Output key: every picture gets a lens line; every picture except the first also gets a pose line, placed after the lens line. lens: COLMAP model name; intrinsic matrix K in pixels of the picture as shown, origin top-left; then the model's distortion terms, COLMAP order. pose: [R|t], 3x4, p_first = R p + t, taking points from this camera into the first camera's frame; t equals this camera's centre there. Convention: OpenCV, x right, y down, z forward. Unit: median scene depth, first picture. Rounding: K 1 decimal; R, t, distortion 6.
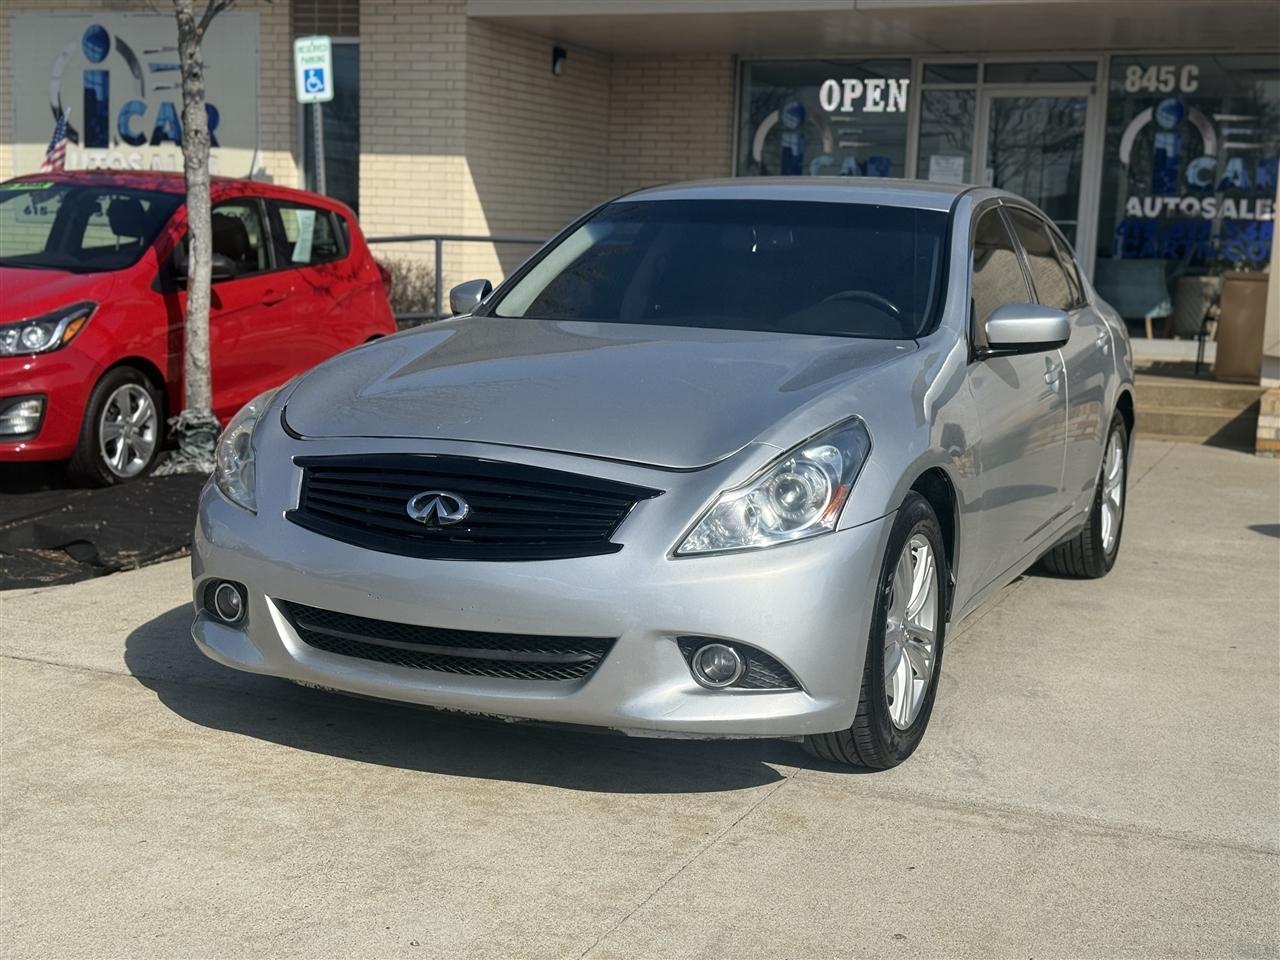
lens RADIAL K [[1816.4, 0, 654.7], [0, 1816.4, 480.3], [0, 0, 1]] dist [0.246595, -0.611154]
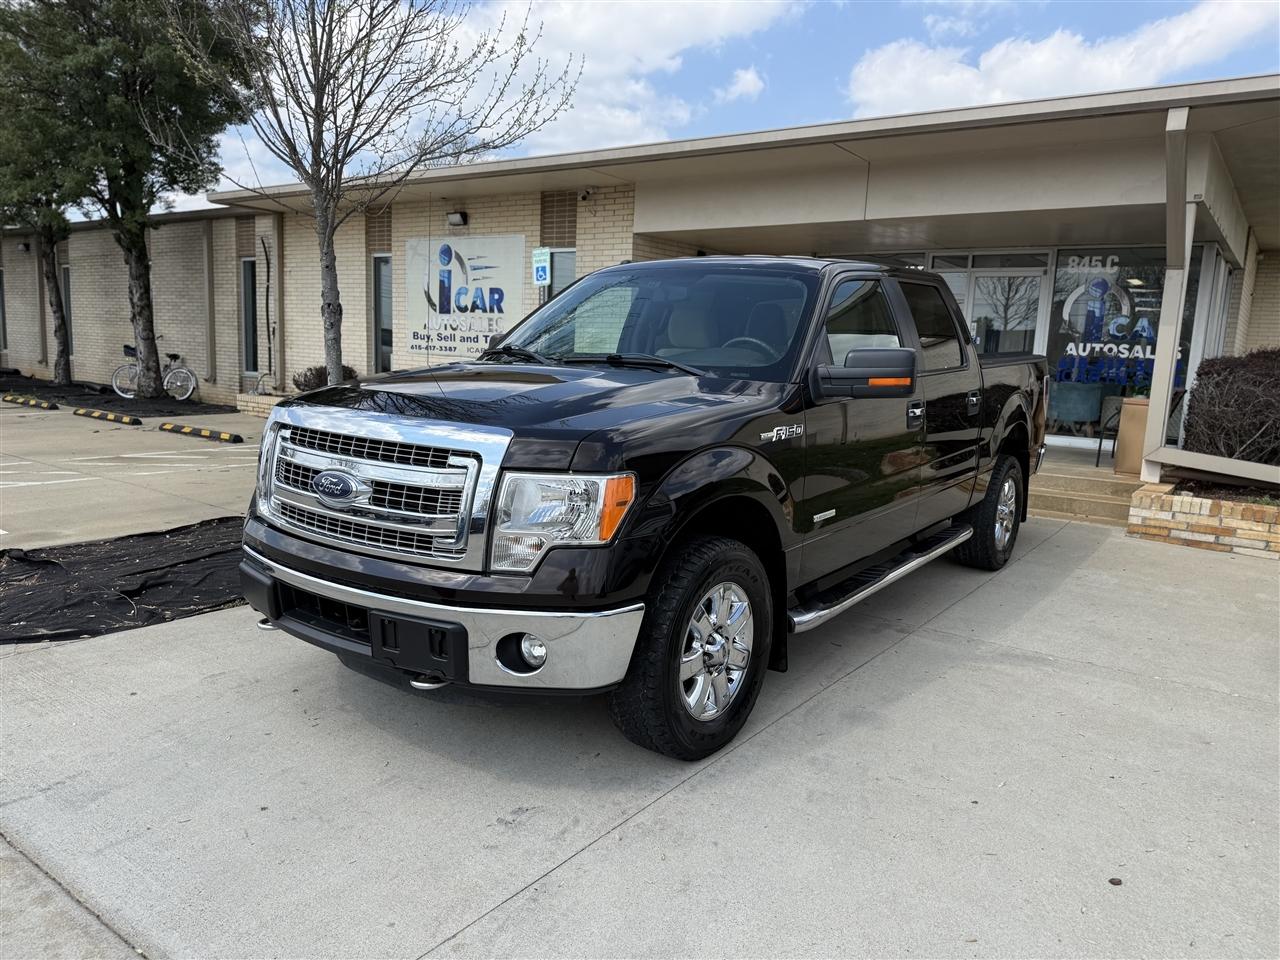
lens RADIAL K [[928.1, 0, 640.0], [0, 928.1, 480.0], [0, 0, 1]] dist [0.064198, -0.067113]
pose [[0.973404, 0.038110, -0.225902, 0.095743], [-0.037311, 0.999273, 0.007807, -0.034689], [0.226036, 0.000829, 0.974119, 0.175934]]
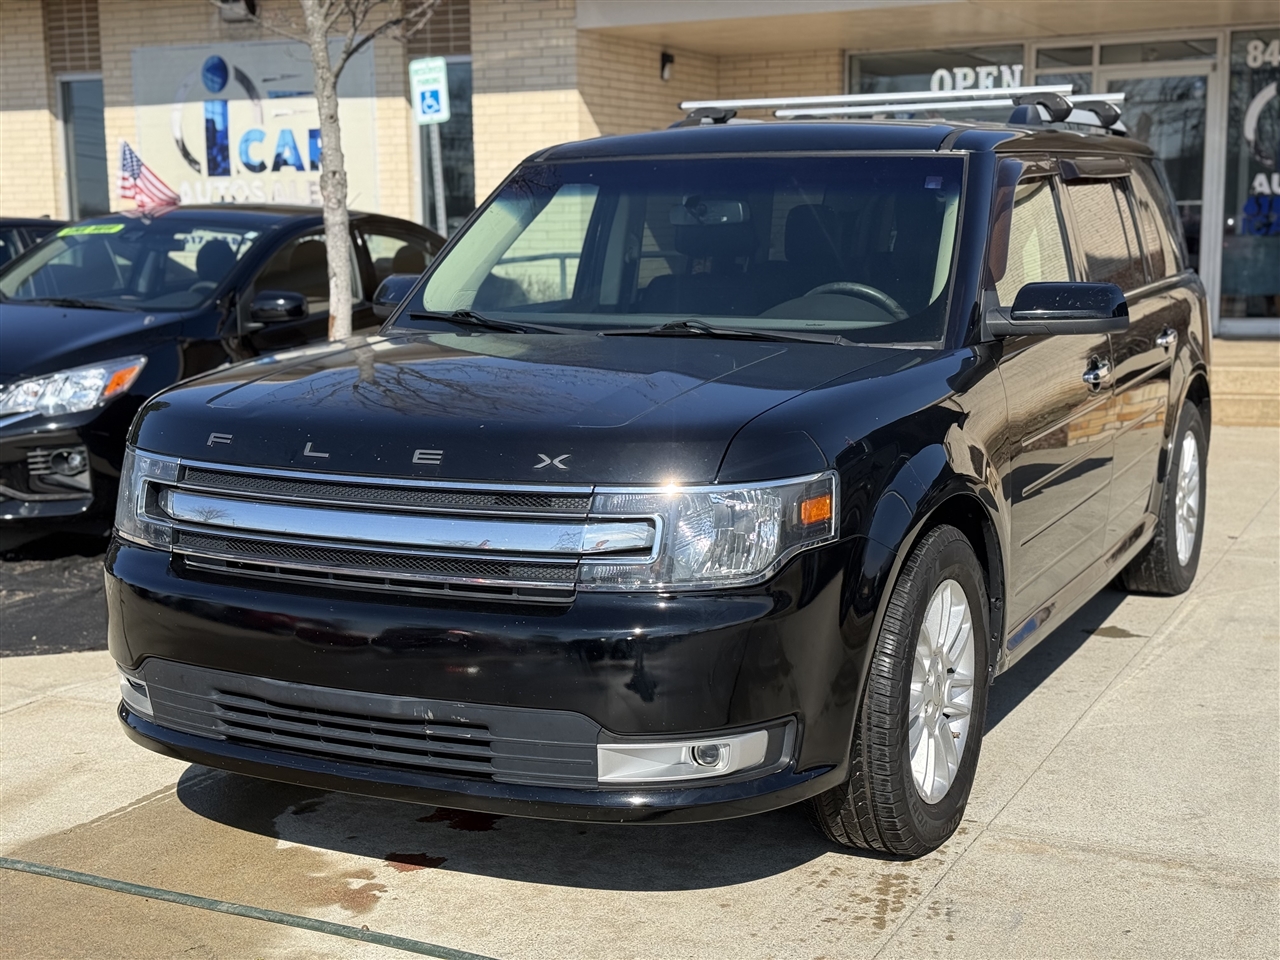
lens RADIAL K [[1816.2, 0, 647.3], [0, 1816.2, 474.6], [0, 0, 1]] dist [0.227612, -0.510753]
pose [[0.997488, -0.037188, -0.060282, -0.011399], [0.037505, 0.999288, 0.004138, -0.010855], [0.060085, -0.006388, 0.998173, -0.000557]]
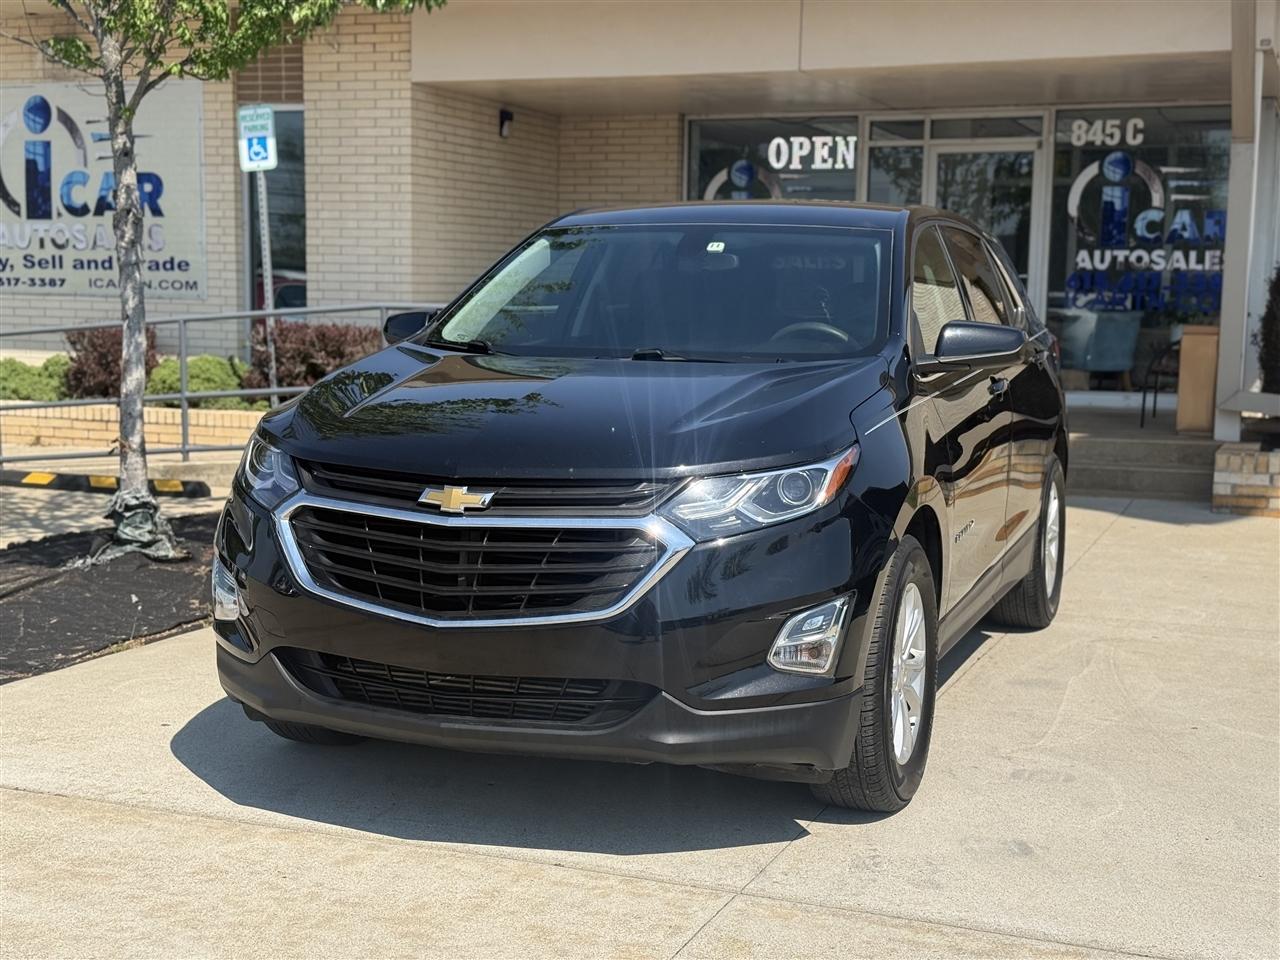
lens RADIAL K [[1816.2, 0, 647.3], [0, 1816.2, 474.6], [0, 0, 1]] dist [0.227612, -0.510753]
pose [[0.999658, -0.020164, 0.016639, 0.004417], [0.020633, 0.999380, -0.028518, -0.008347], [-0.016053, 0.028852, 0.999455, 0.011094]]
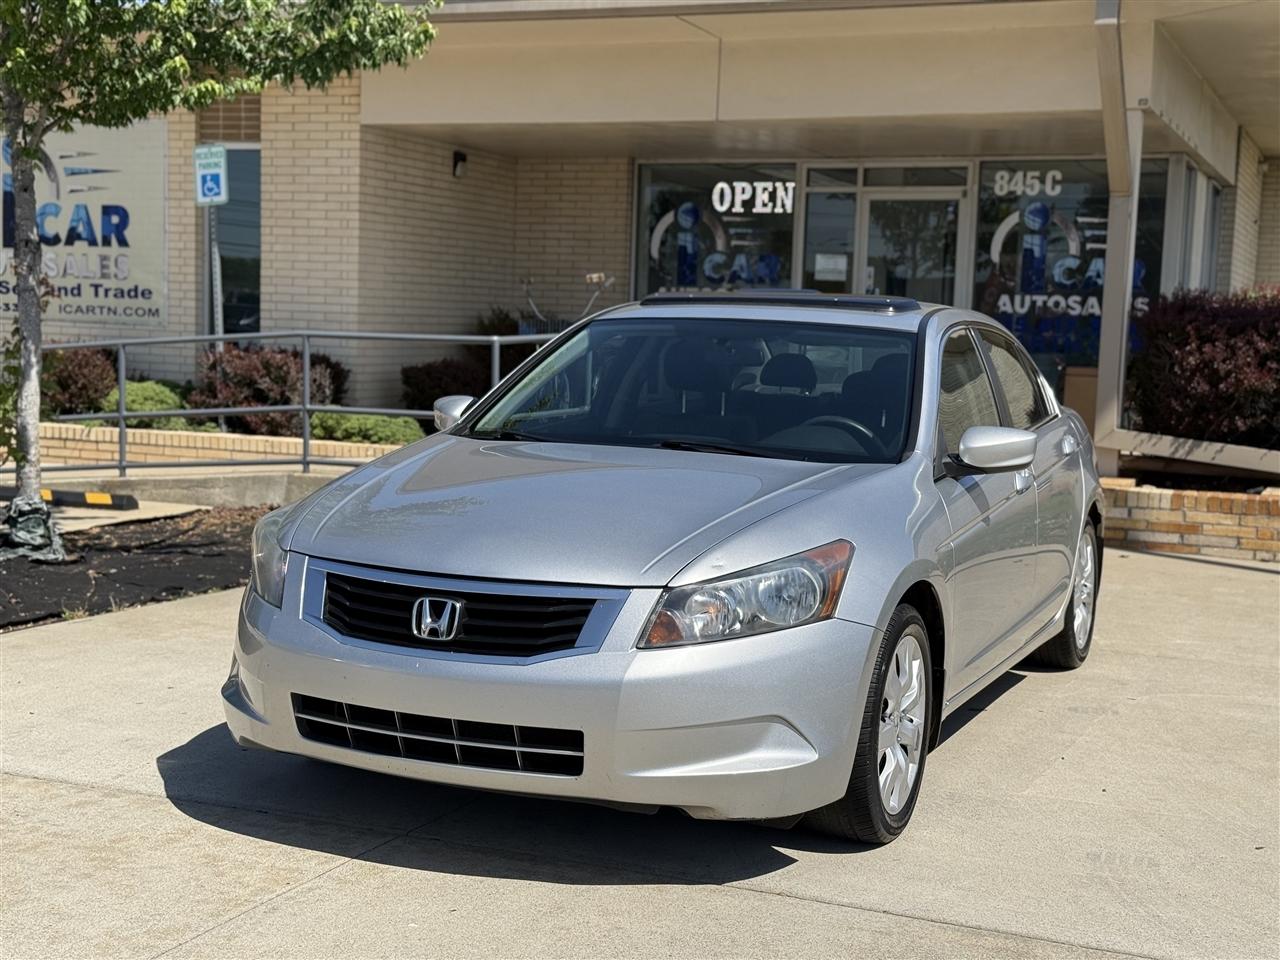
lens RADIAL K [[1816.2, 0, 647.3], [0, 1816.2, 474.6], [0, 0, 1]] dist [0.227612, -0.510753]
pose [[0.999978, -0.000271, -0.006622, 0.065170], [-0.000053, 0.998806, -0.048848, -0.000562], [0.006627, 0.048848, 0.998784, -0.035423]]
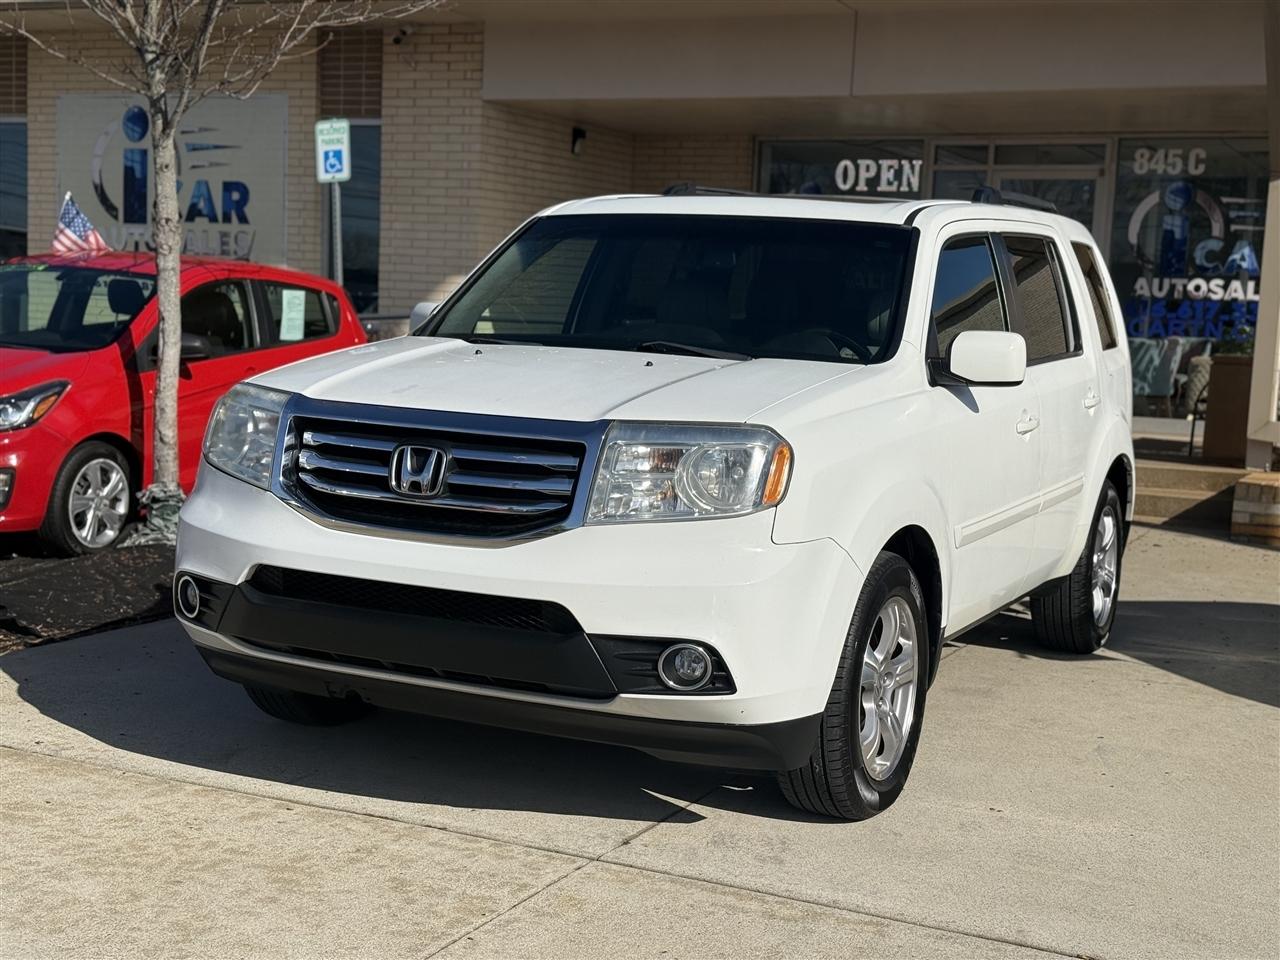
lens RADIAL K [[1811.4, 0, 645.9], [0, 1811.4, 483.5], [0, 0, 1]] dist [0.225599, -0.497328]
pose [[0.998523, 0.013792, -0.052549, 0.044210], [-0.015415, 0.999412, -0.030617, -0.006049], [0.052096, 0.031382, 0.998149, -0.013606]]
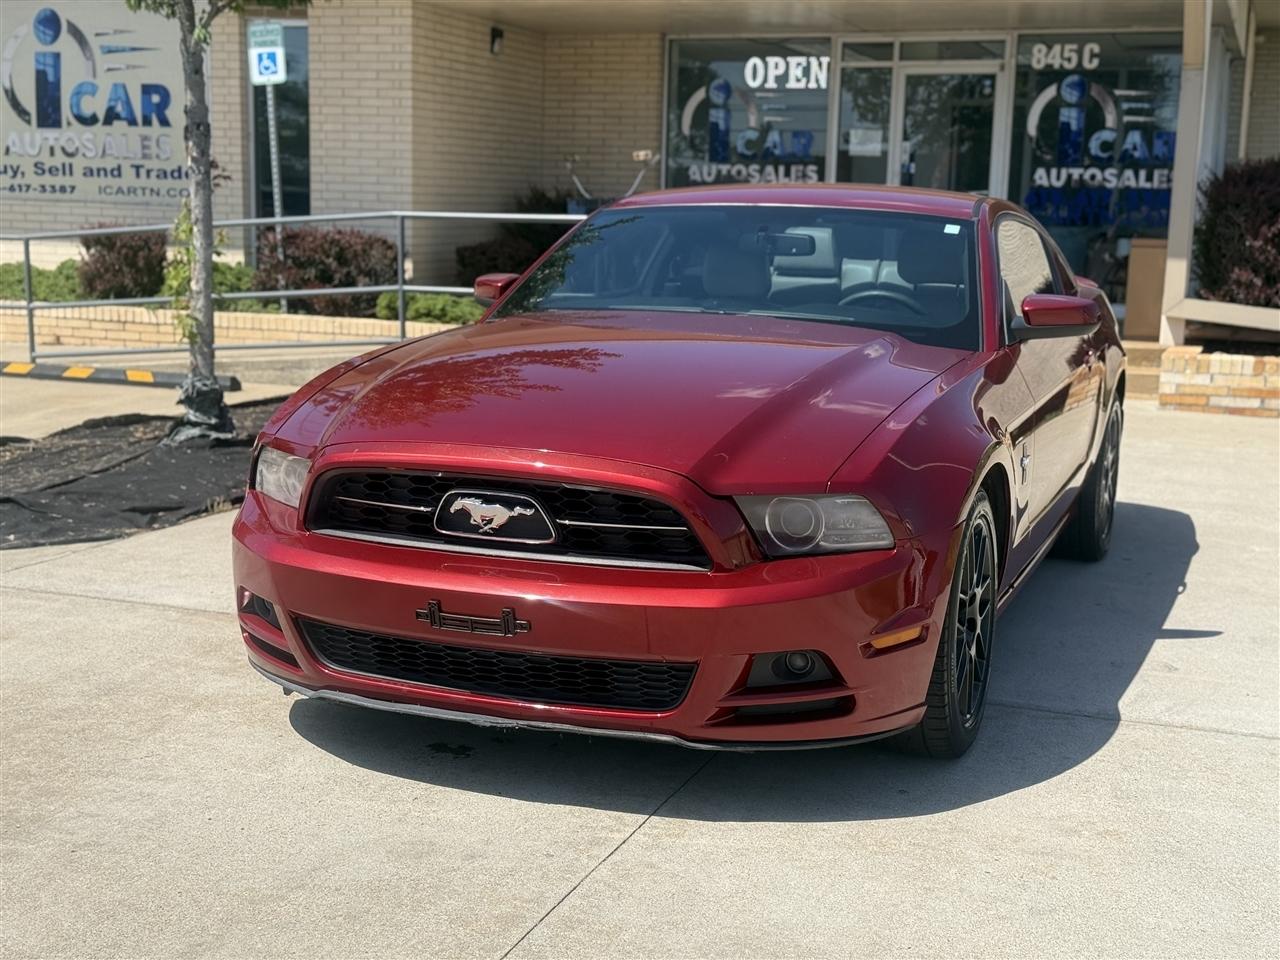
lens RADIAL K [[1811.4, 0, 645.9], [0, 1811.4, 483.5], [0, 0, 1]] dist [0.225599, -0.497328]
pose [[0.998736, -0.016933, 0.047334, -0.022034], [0.015875, 0.999618, 0.022620, 0.001061], [-0.047699, -0.021840, 0.998623, -0.052988]]
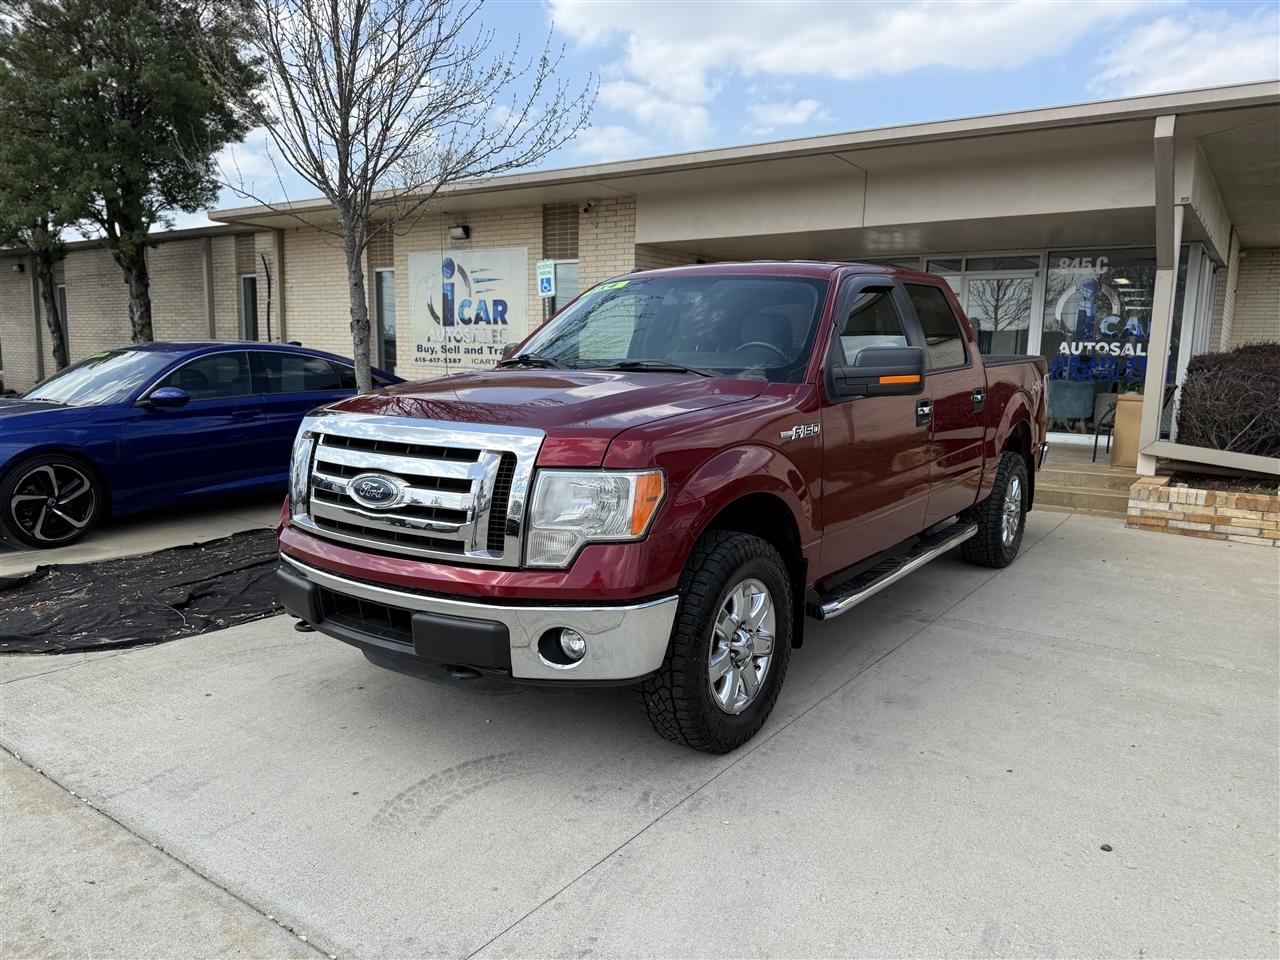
lens RADIAL K [[928.3, 0, 644.8], [0, 928.3, 482.6], [0, 0, 1]] dist [0.069332, -0.077321]
pose [[0.977443, 0.014274, -0.210715, 0.084766], [-0.014040, 0.999898, 0.002608, -0.032927], [0.210731, 0.000409, 0.977544, 0.157055]]
